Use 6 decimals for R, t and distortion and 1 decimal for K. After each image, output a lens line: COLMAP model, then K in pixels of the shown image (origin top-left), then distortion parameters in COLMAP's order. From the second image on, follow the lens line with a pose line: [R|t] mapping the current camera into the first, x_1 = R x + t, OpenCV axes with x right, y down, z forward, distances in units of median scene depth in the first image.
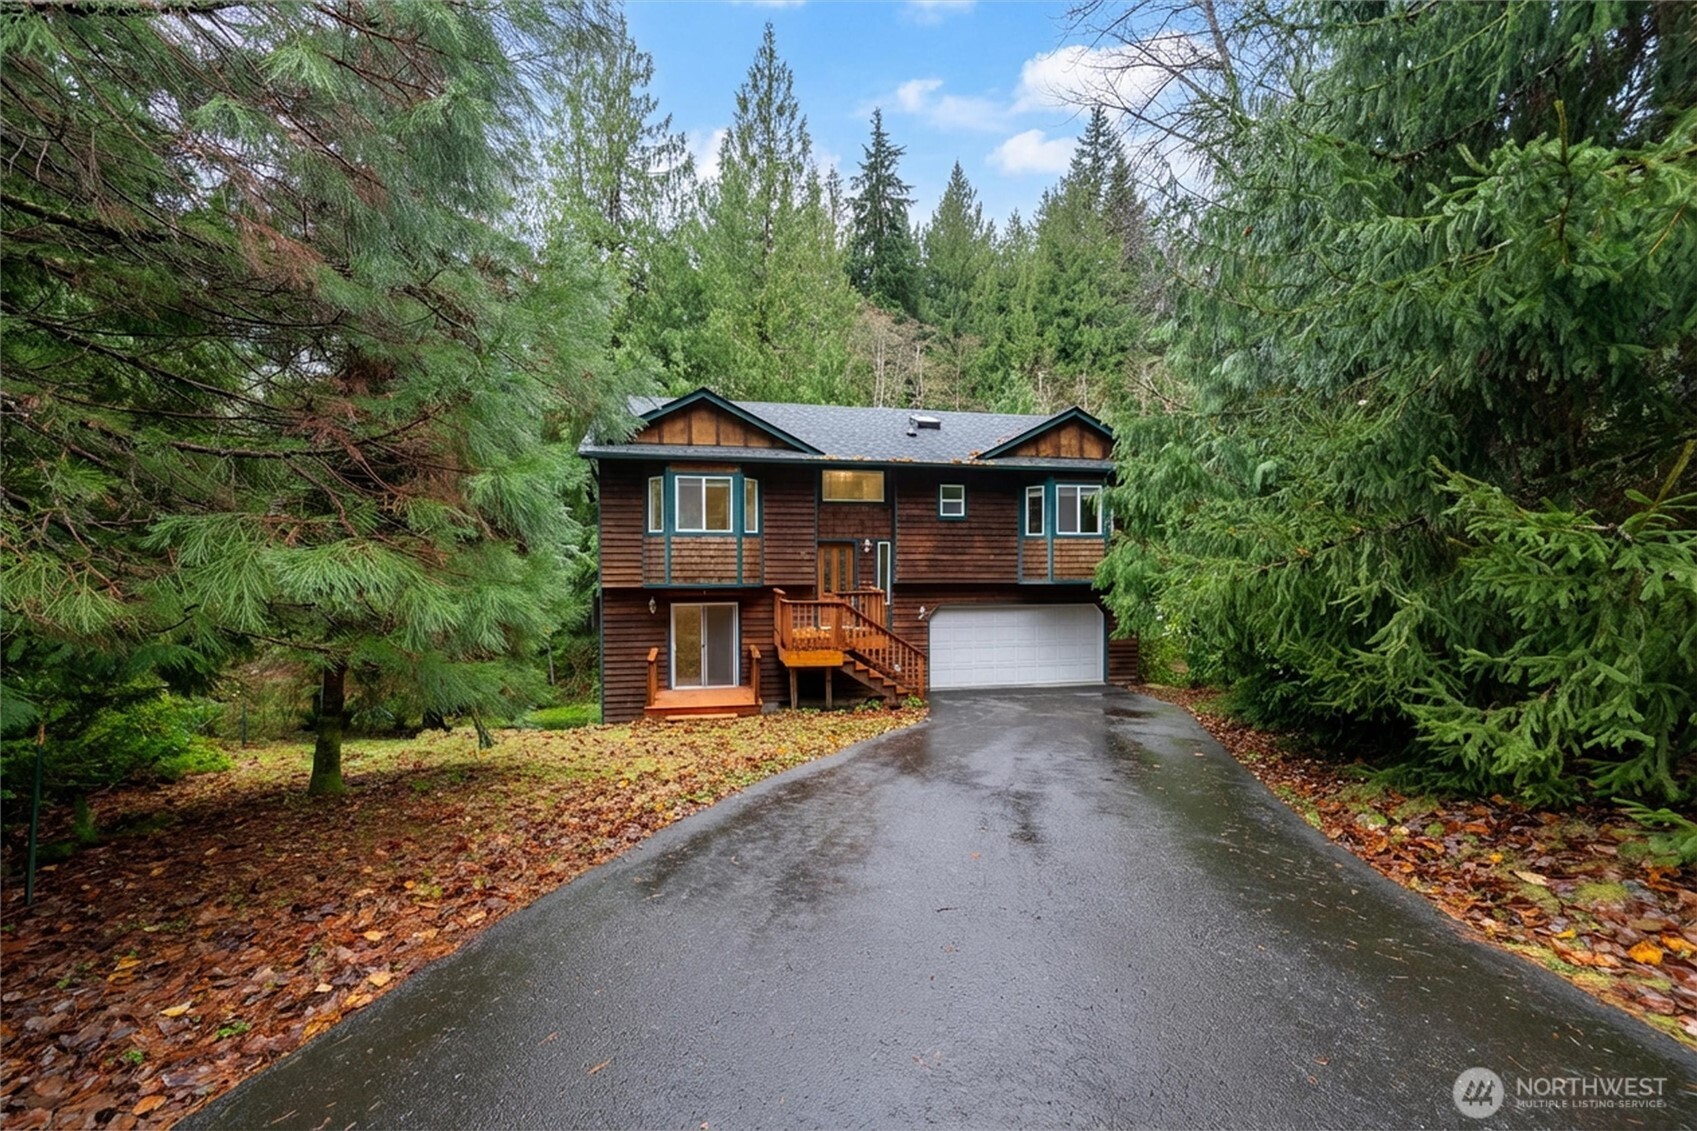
lens RADIAL K [[683.3, 0, 851.6], [0, 683.3, 554.8], [0, 0, 1]] dist [0.001314, 0.000211]
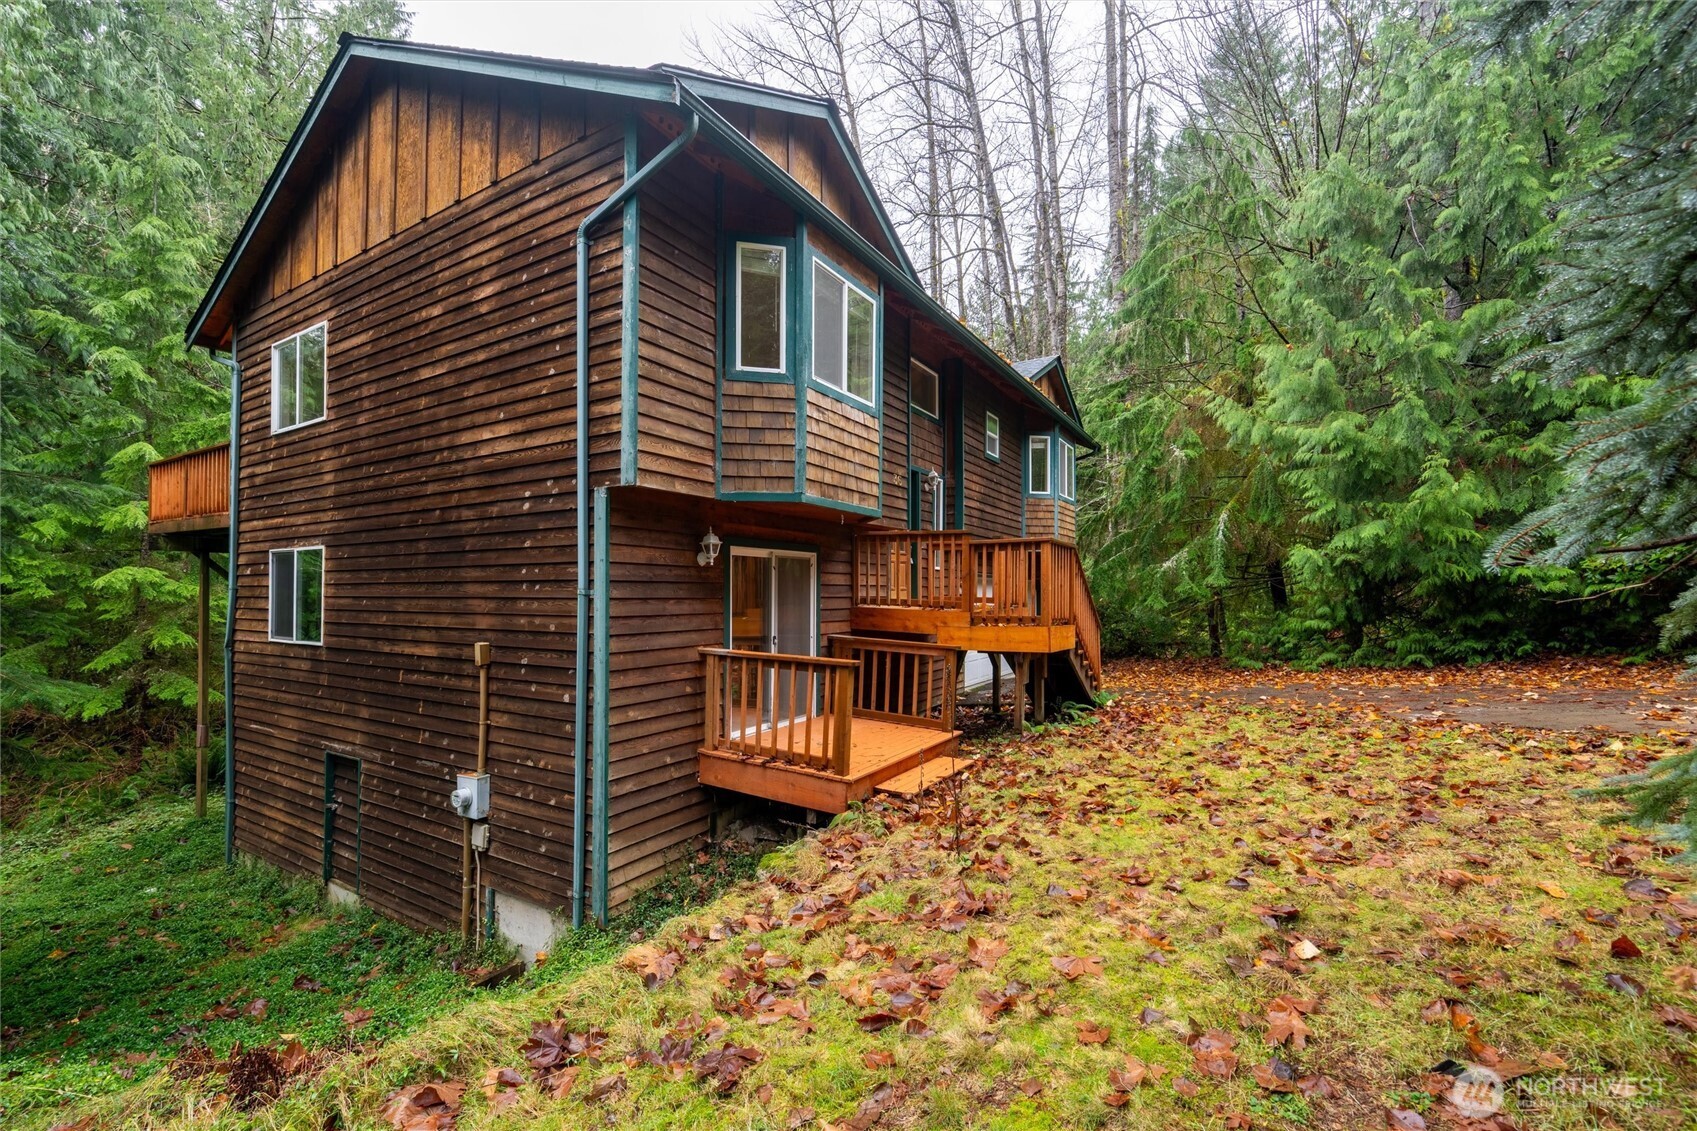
lens RADIAL K [[676.8, 0, 880.5], [0, 676.8, 588.6], [0, 0, 1]] dist [0.000177, 0.000027]
pose [[0.663657, 0.004826, 0.748022, -0.497155], [-0.007338, 0.999973, 0.000059, 0.091947], [-0.748001, -0.005528, 0.663674, 0.594408]]
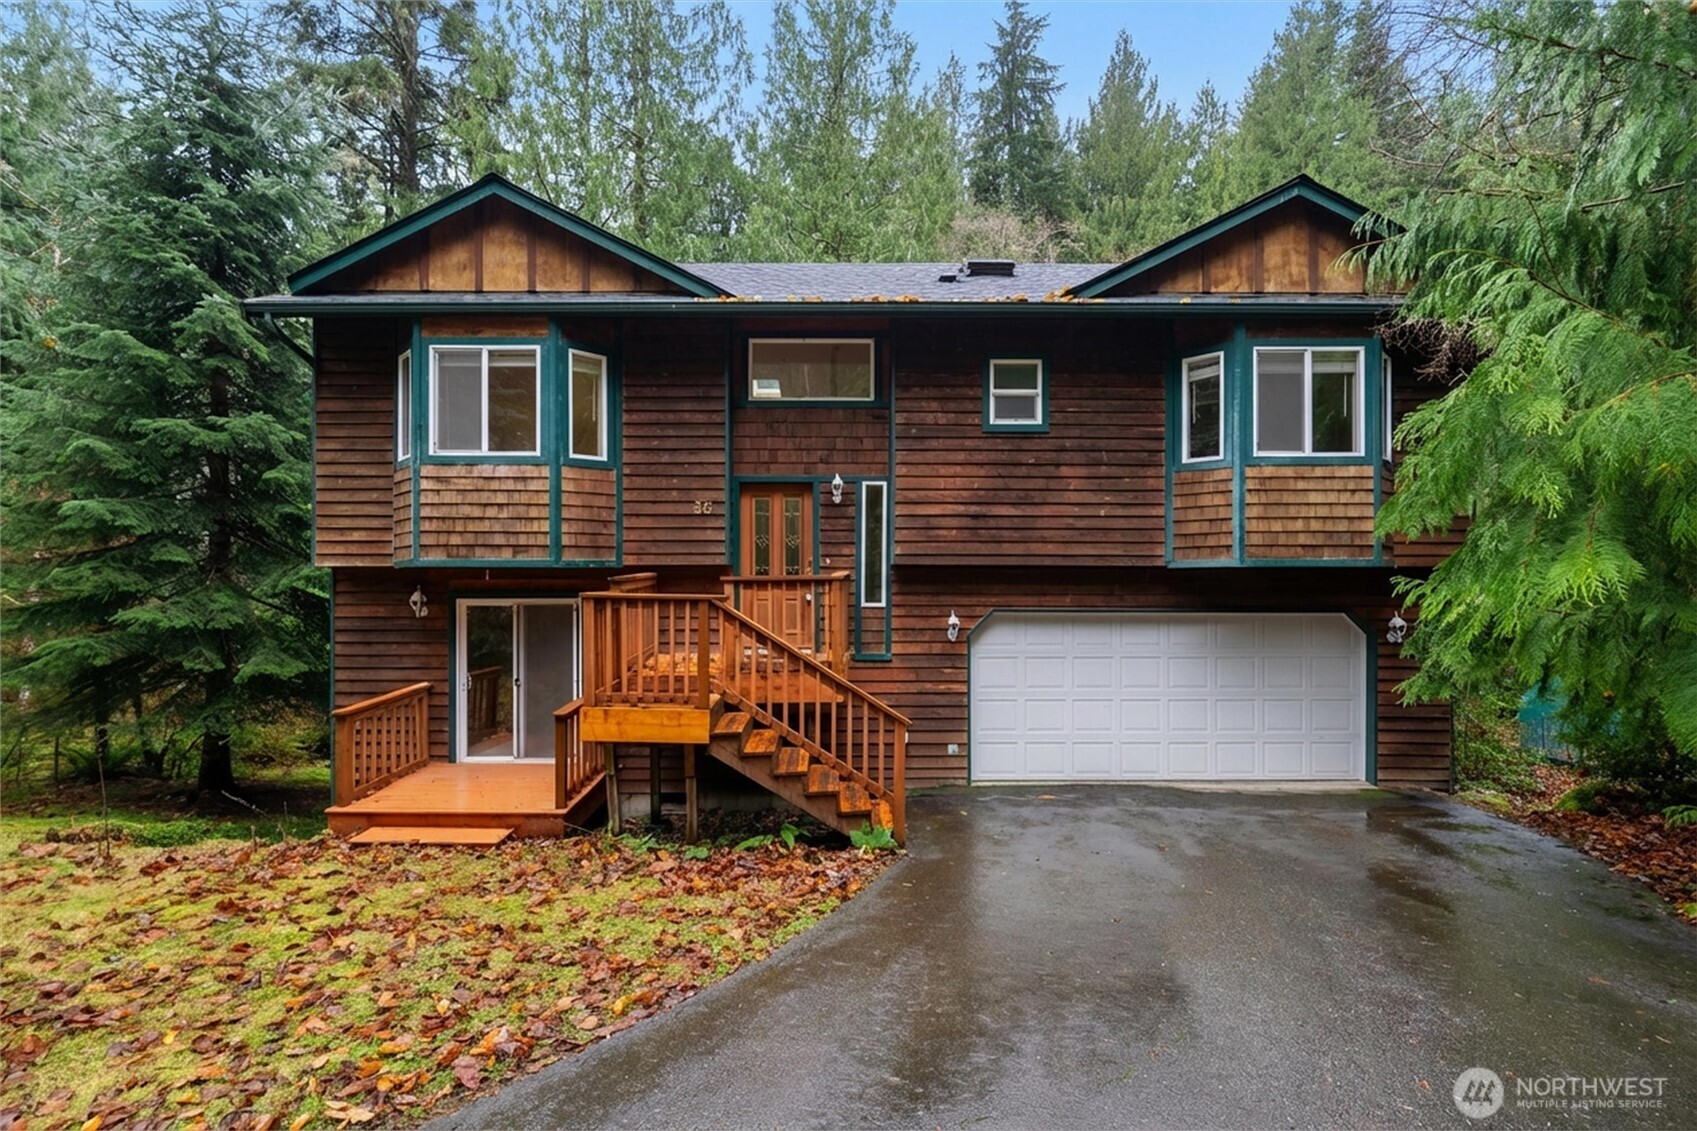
lens RADIAL K [[763.3, 0, 851.3], [0, 763.3, 560.8], [0, 0, 1]] dist [0.011045, 0.000374]
pose [[0.978481, -0.000109, -0.206335, 0.145448], [0.000429, 0.999999, 0.001507, 0.038189], [0.206335, -0.001563, 0.978480, 0.452880]]
